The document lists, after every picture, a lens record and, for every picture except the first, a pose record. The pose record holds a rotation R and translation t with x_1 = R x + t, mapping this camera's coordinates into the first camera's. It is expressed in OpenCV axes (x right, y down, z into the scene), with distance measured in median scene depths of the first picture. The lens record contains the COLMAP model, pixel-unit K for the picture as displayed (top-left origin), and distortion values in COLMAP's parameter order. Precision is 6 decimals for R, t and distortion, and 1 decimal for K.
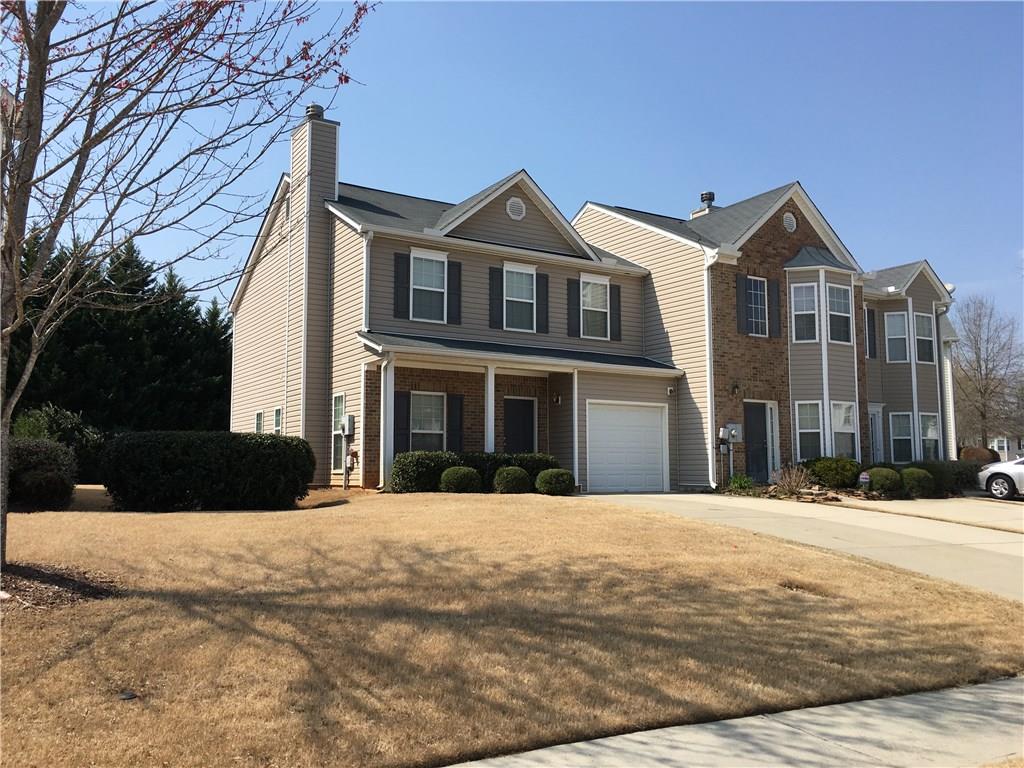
lens RADIAL K [[872.8, 0, 512.1], [0, 872.8, 379.8], [0, 0, 1]] dist [0.009146, -0.007401]
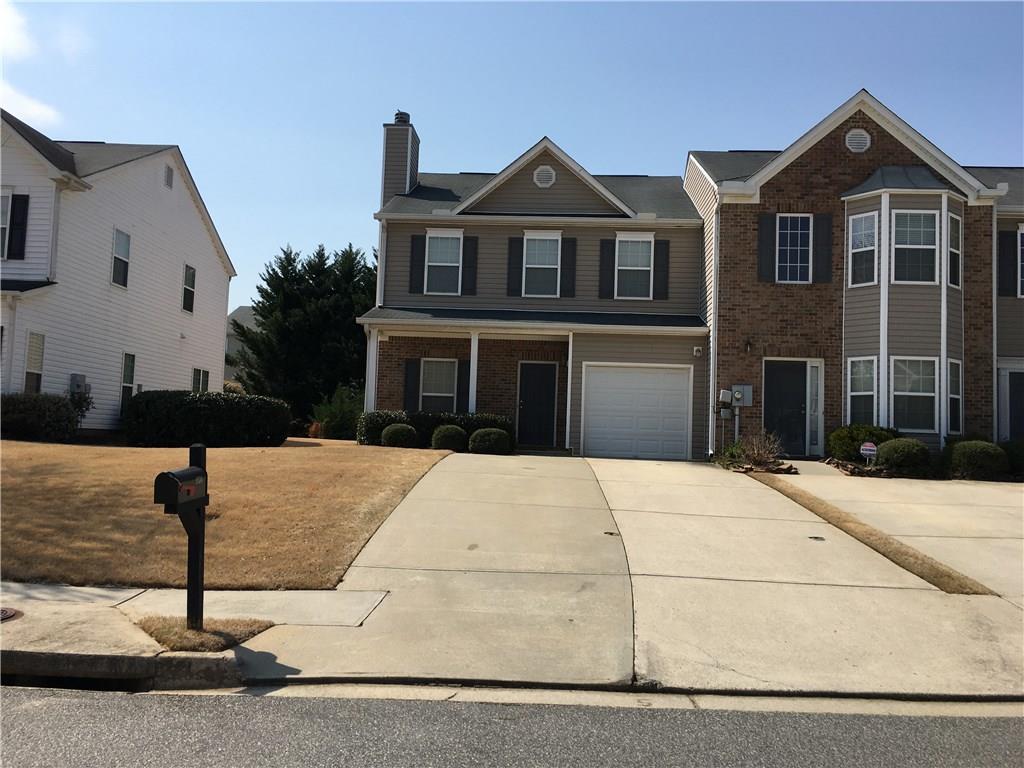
lens RADIAL K [[872.8, 0, 511.0], [0, 872.8, 388.3], [0, 0, 1]] dist [0.009146, -0.007401]
pose [[0.809462, -0.008345, -0.587112, 0.569606], [0.026731, 0.999386, 0.022649, 0.026638], [0.586563, -0.034028, 0.809189, 0.145520]]
